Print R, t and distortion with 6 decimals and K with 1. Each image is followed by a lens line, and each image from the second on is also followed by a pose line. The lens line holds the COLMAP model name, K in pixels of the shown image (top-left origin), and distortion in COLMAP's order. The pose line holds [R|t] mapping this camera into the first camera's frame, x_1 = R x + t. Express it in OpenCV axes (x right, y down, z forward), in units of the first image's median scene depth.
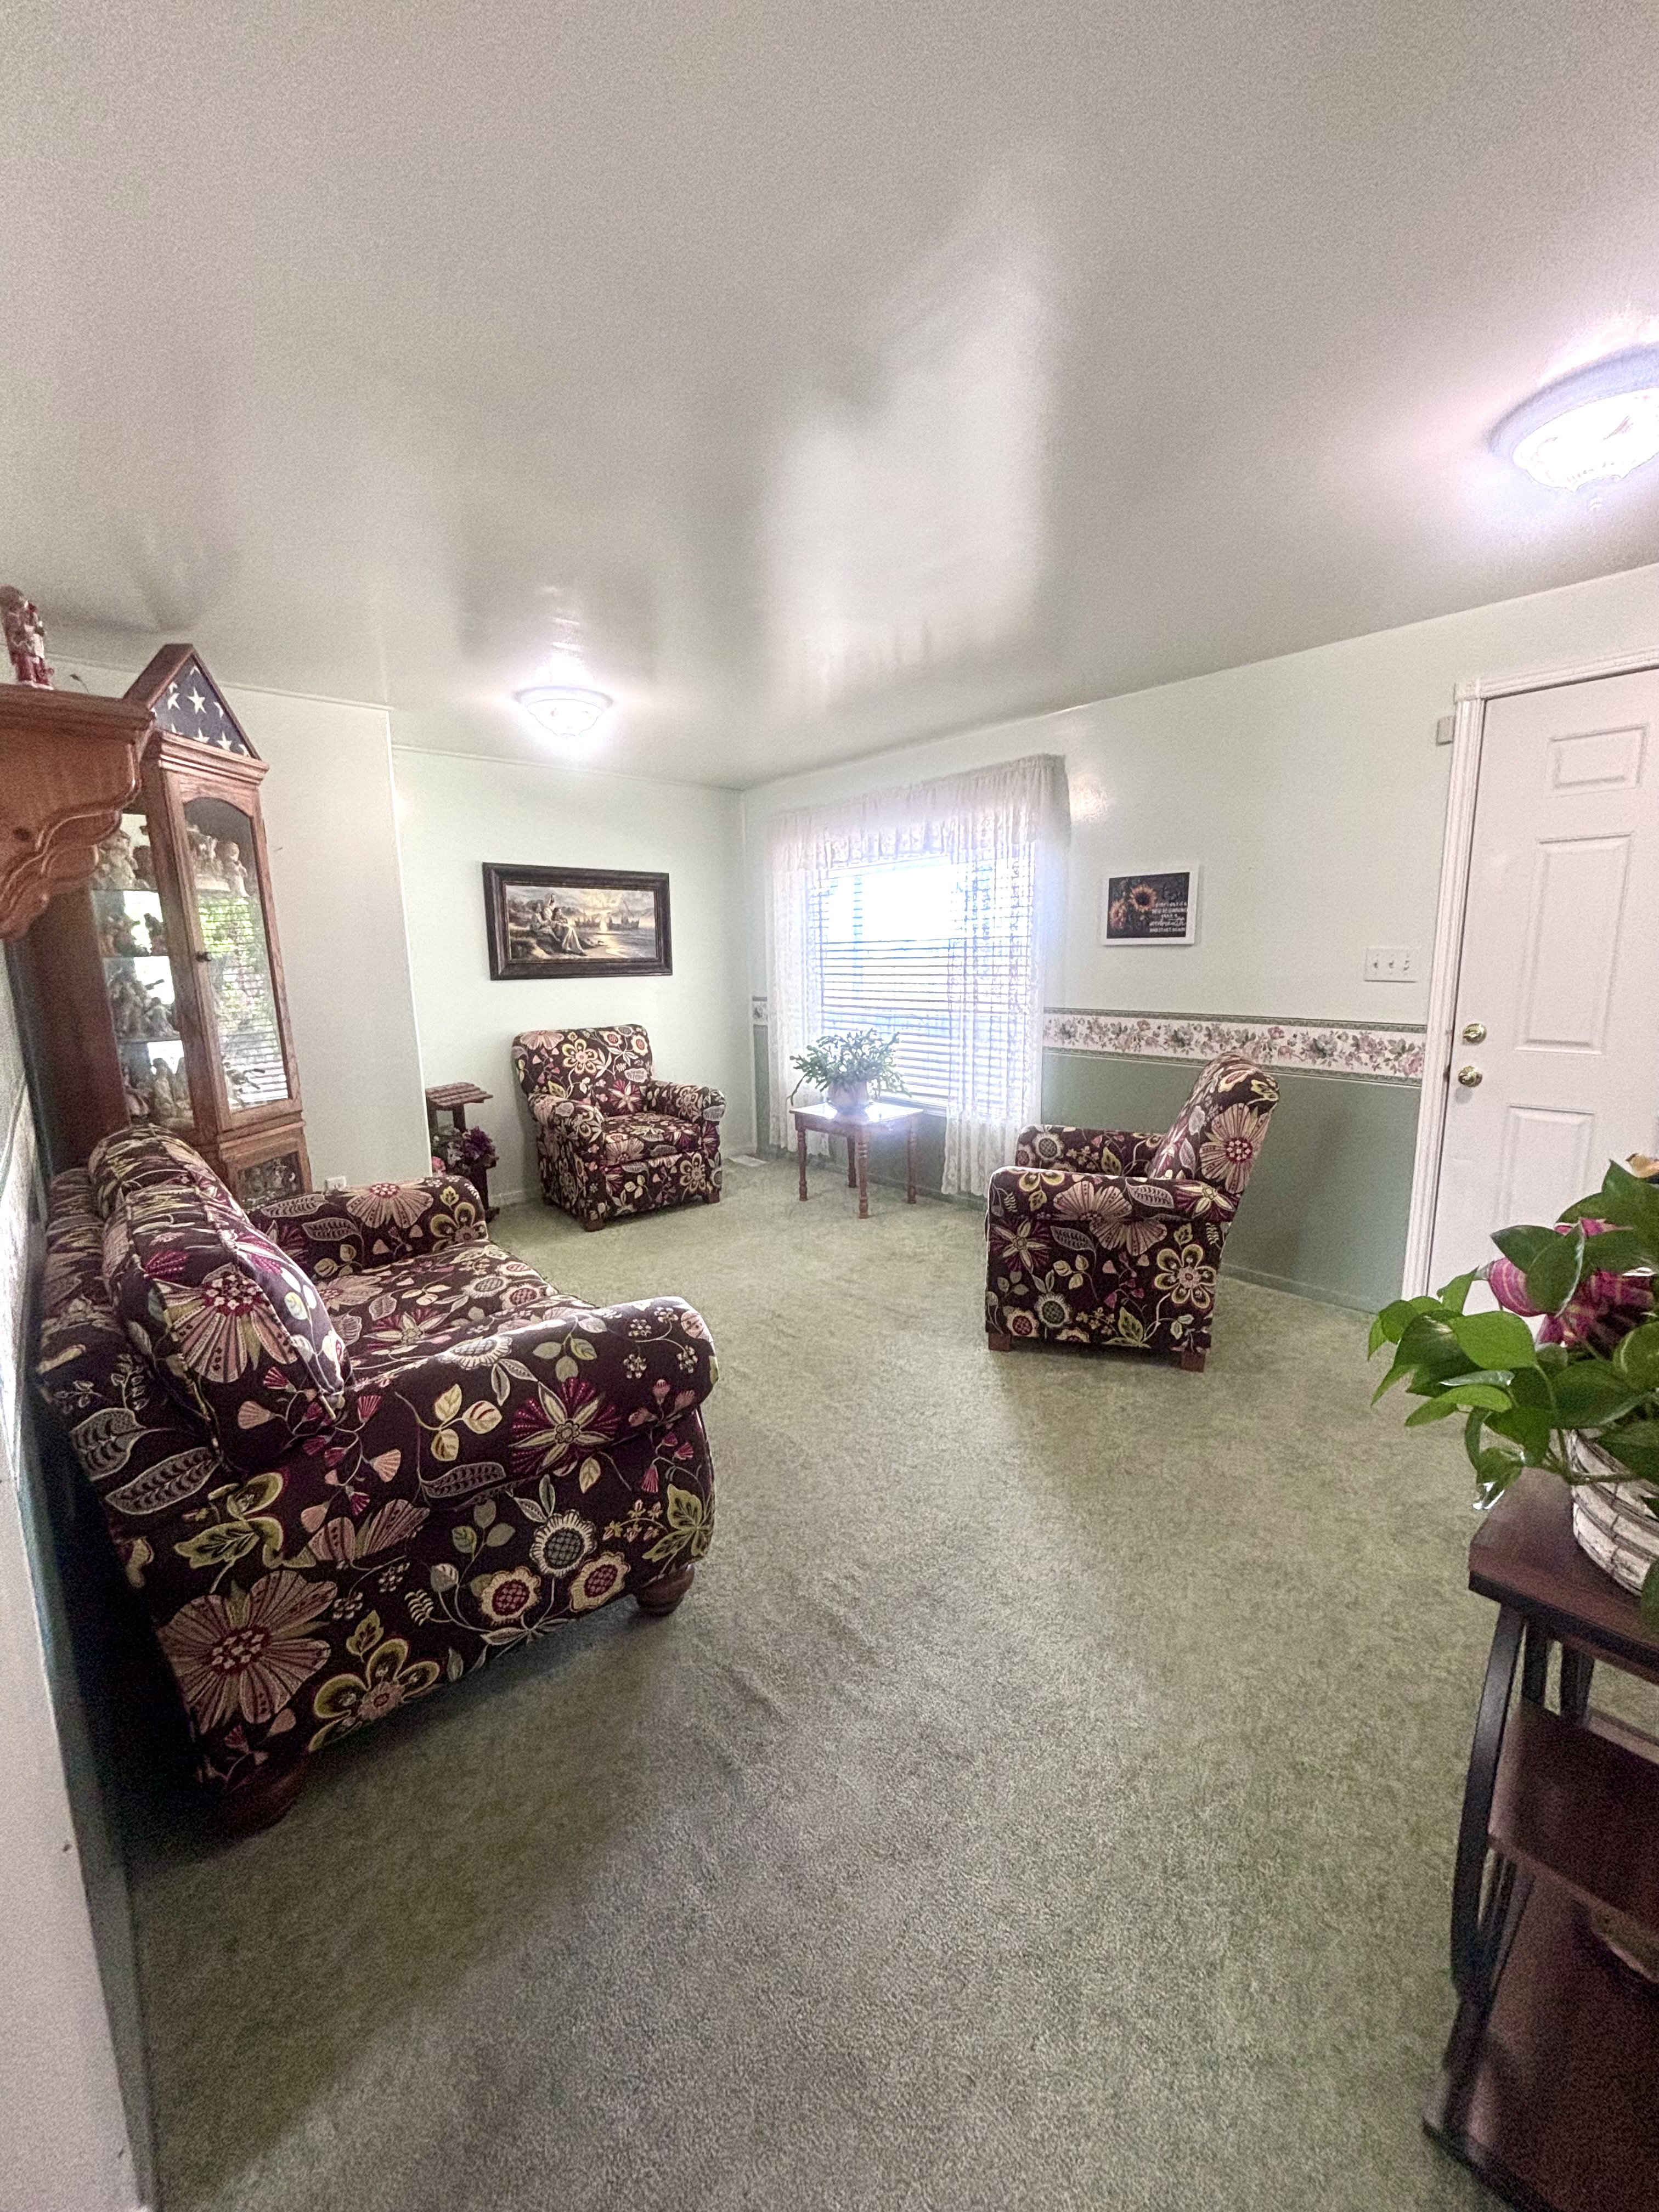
lens RADIAL K [[884.7, 0, 826.7], [0, 884.7, 1104.5], [0, 0, 1]] dist [0.003133, -0.002237]
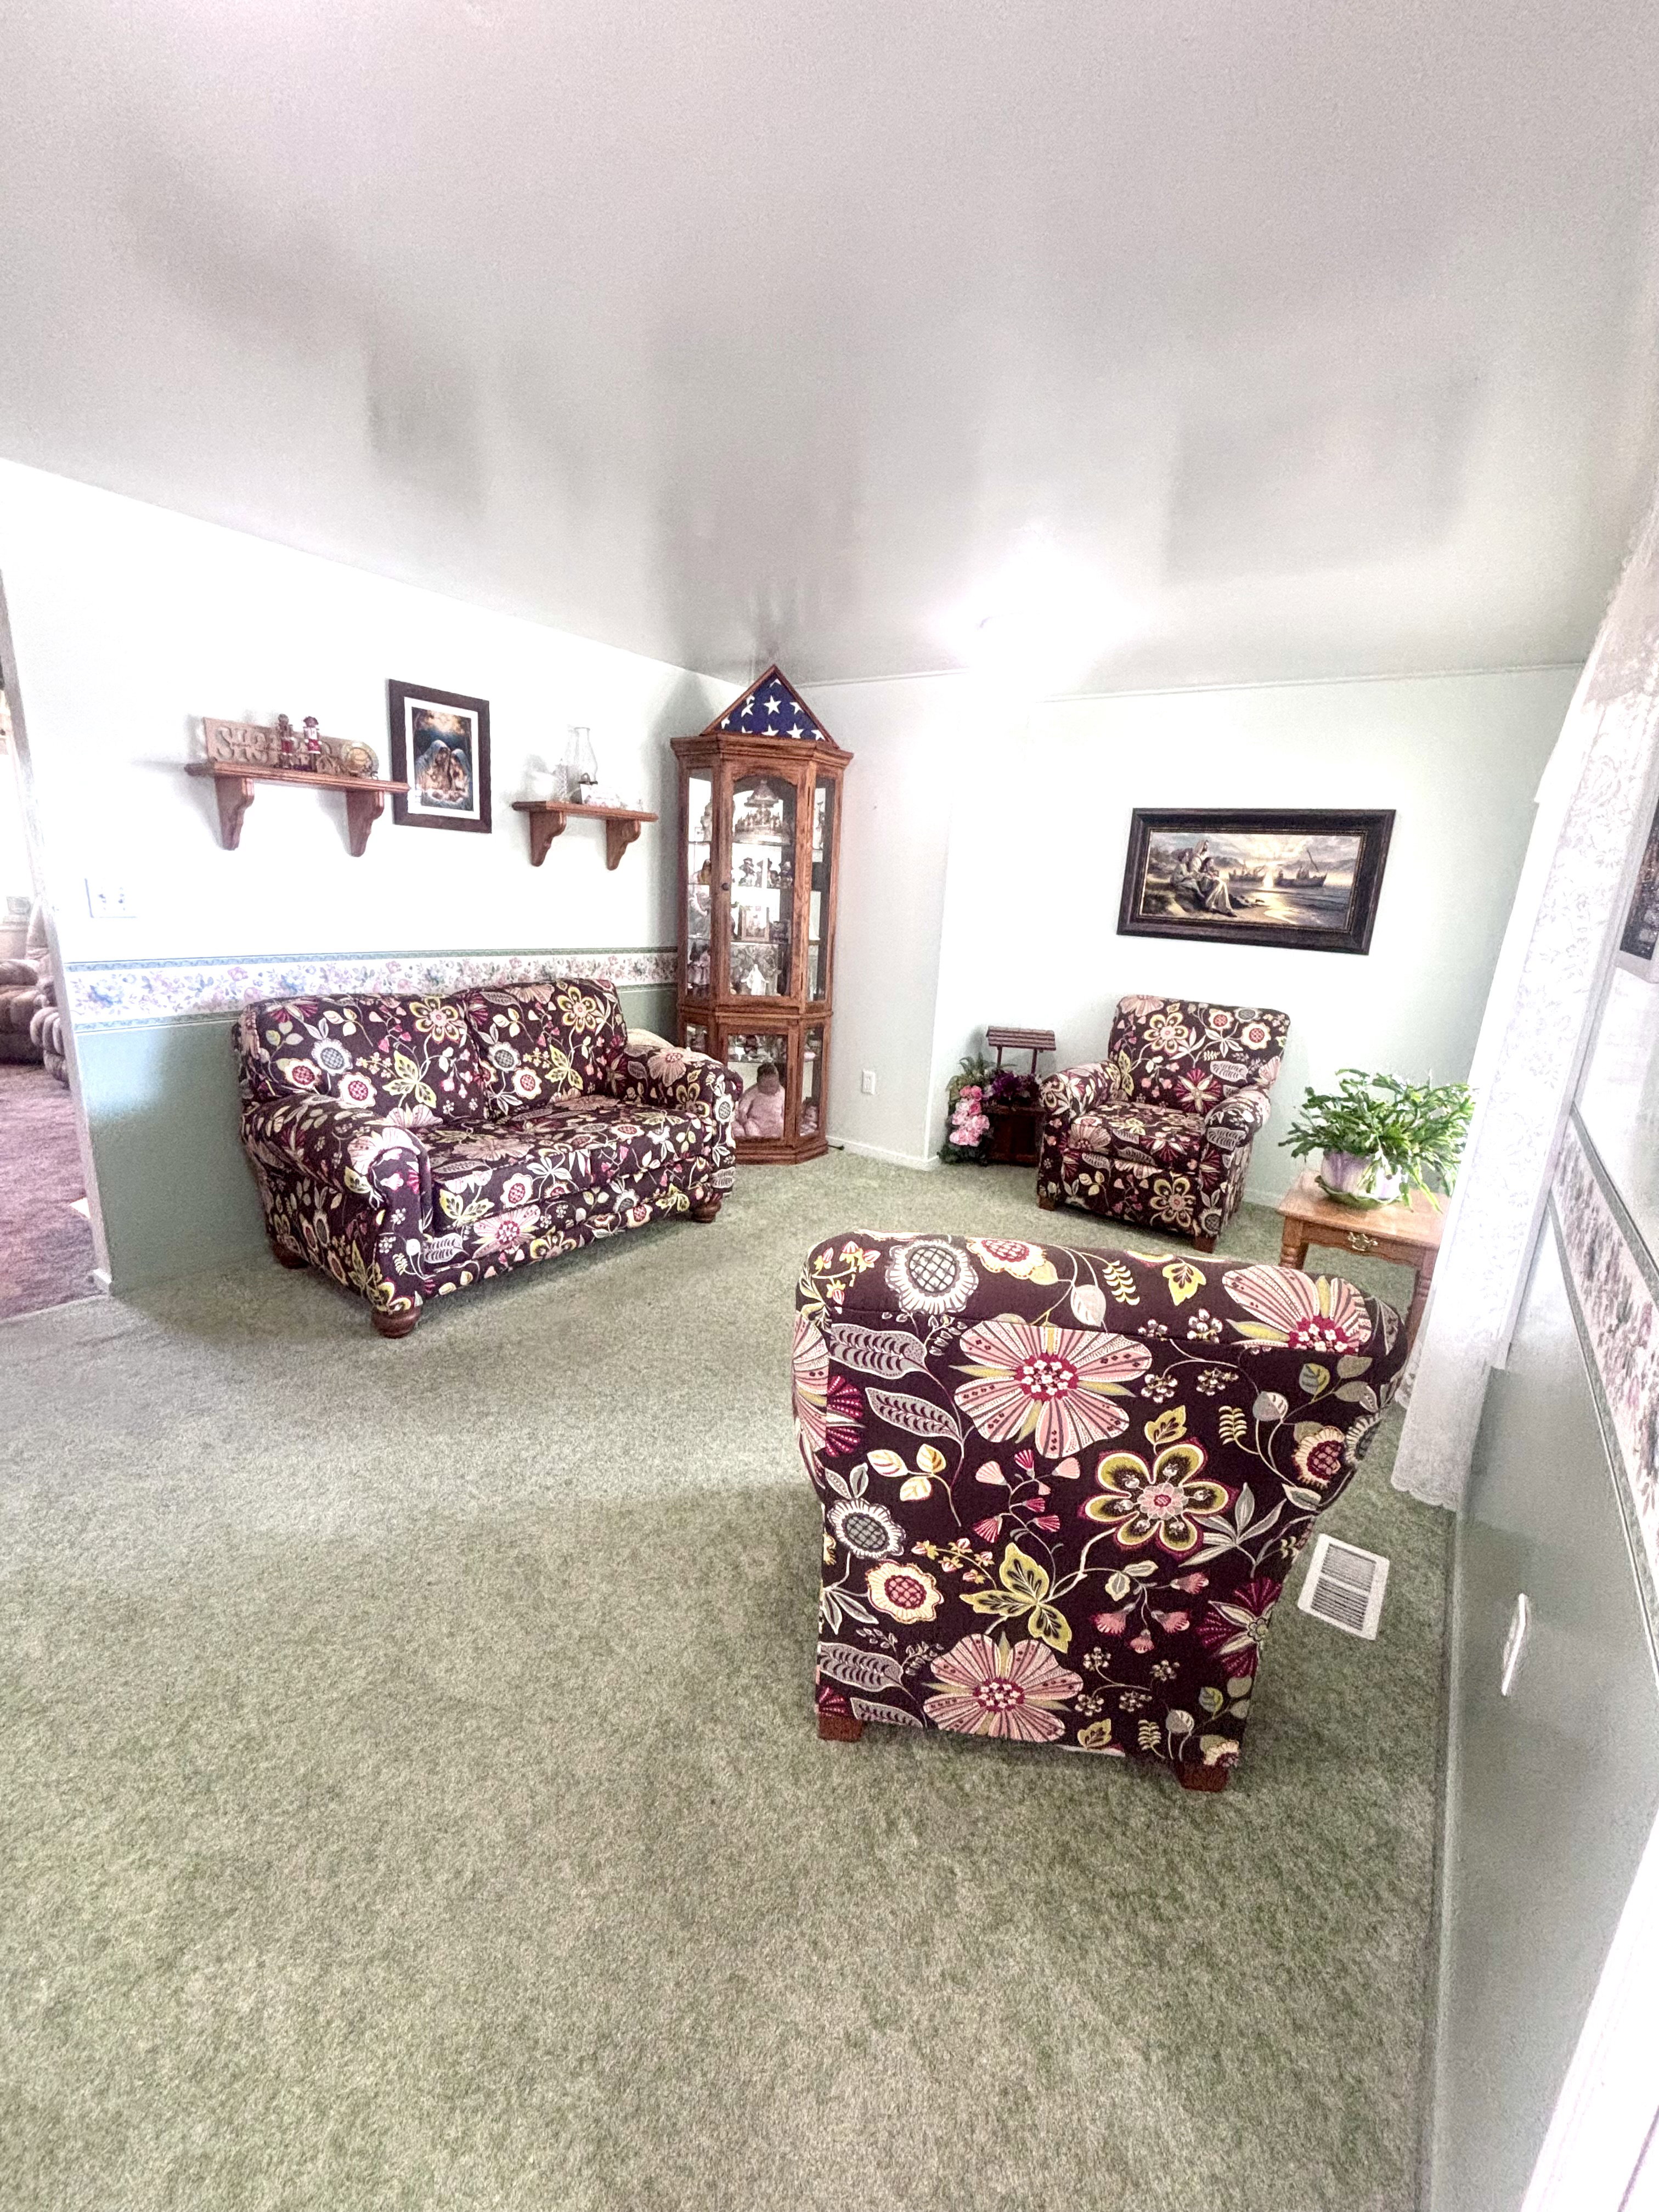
lens RADIAL K [[884.7, 0, 834.4], [0, 884.7, 1104.7], [0, 0, 1]] dist [0.003133, -0.002237]
pose [[0.233131, 0.267376, -0.934965, 0.475493], [-0.221678, 0.950755, 0.216617, -0.102465], [0.946841, 0.156761, 0.280922, 0.464592]]
